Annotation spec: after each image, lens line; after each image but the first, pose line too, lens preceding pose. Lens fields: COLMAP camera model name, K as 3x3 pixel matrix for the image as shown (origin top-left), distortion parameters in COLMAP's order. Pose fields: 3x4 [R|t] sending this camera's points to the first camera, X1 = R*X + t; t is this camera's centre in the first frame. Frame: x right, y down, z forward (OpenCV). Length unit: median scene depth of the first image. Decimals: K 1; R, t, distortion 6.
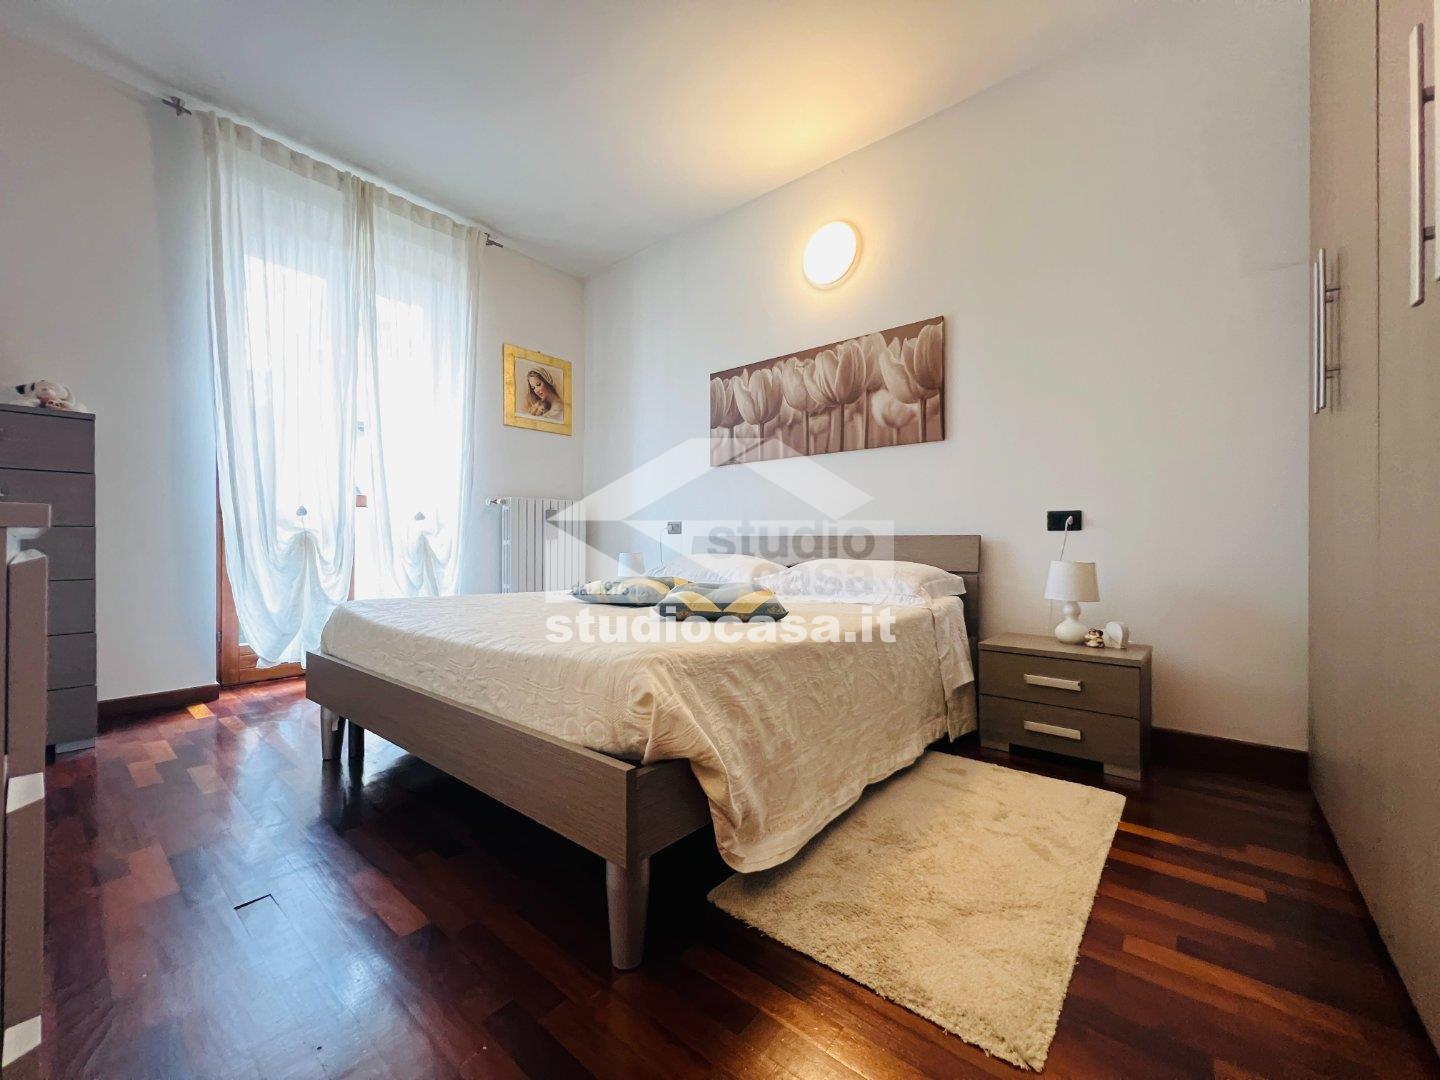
lens RADIAL K [[583.5, 0, 720.6], [0, 583.5, 541.7], [0, 0, 1]] dist [0.002145, 0.000296]
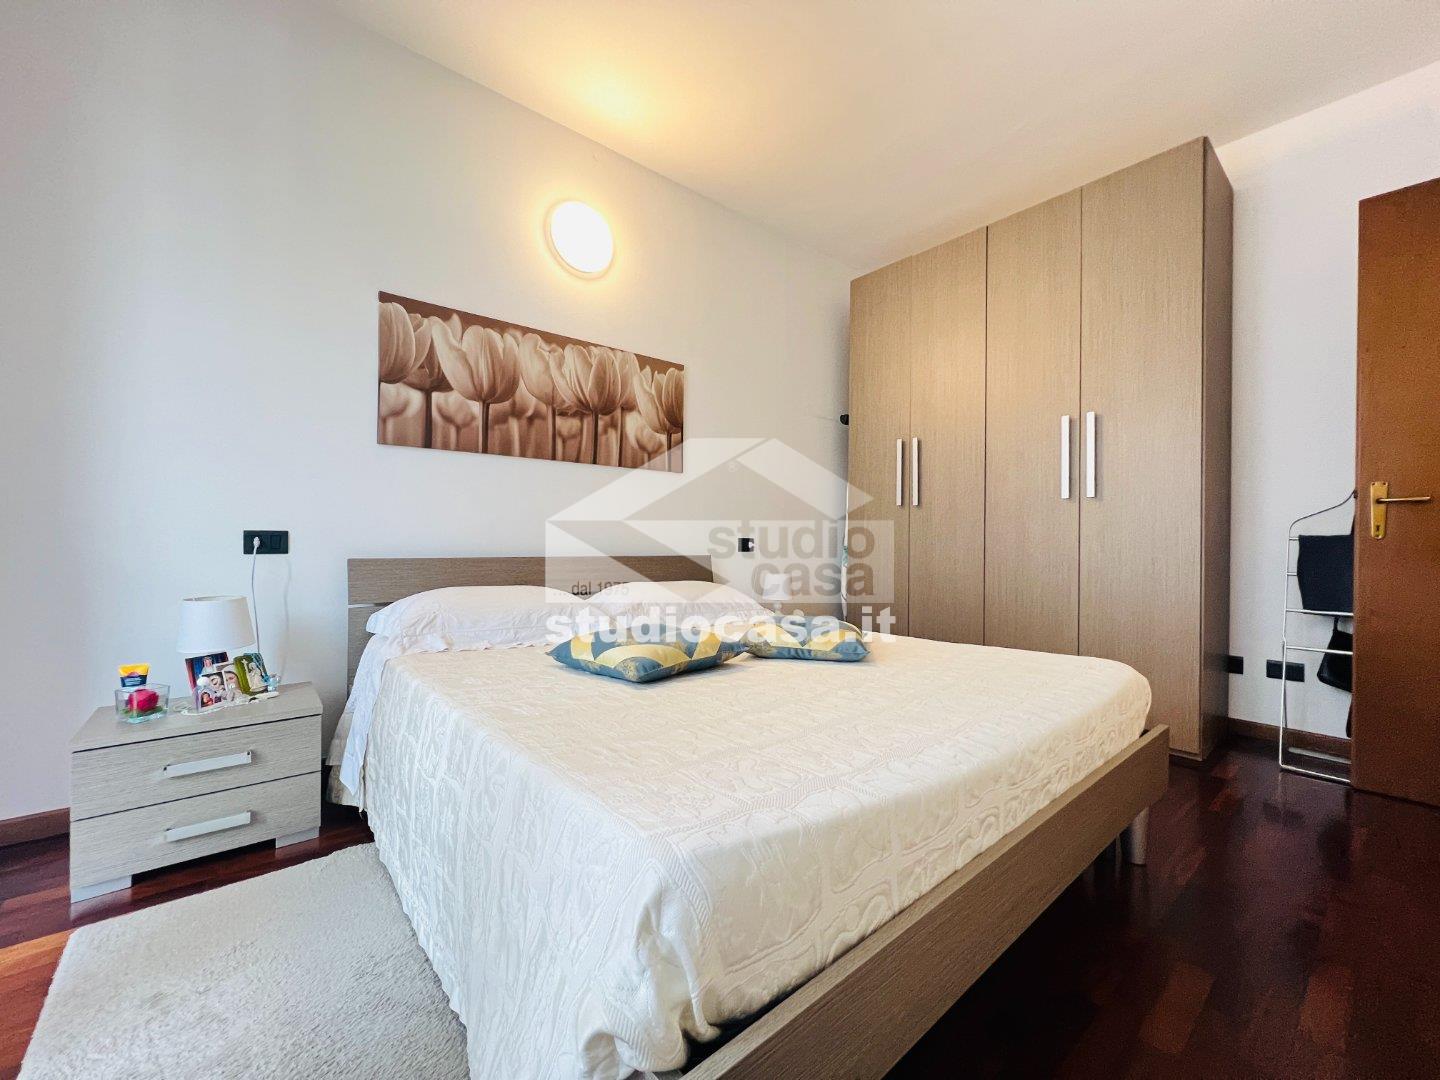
lens RADIAL K [[583.5, 0, 720.6], [0, 583.5, 541.7], [0, 0, 1]] dist [0.002145, 0.000296]
pose [[0.171396, 0.008903, 0.985162, -0.638461], [0.000619, 0.999958, -0.009145, -0.025657], [-0.985202, 0.002177, 0.171383, 0.636923]]
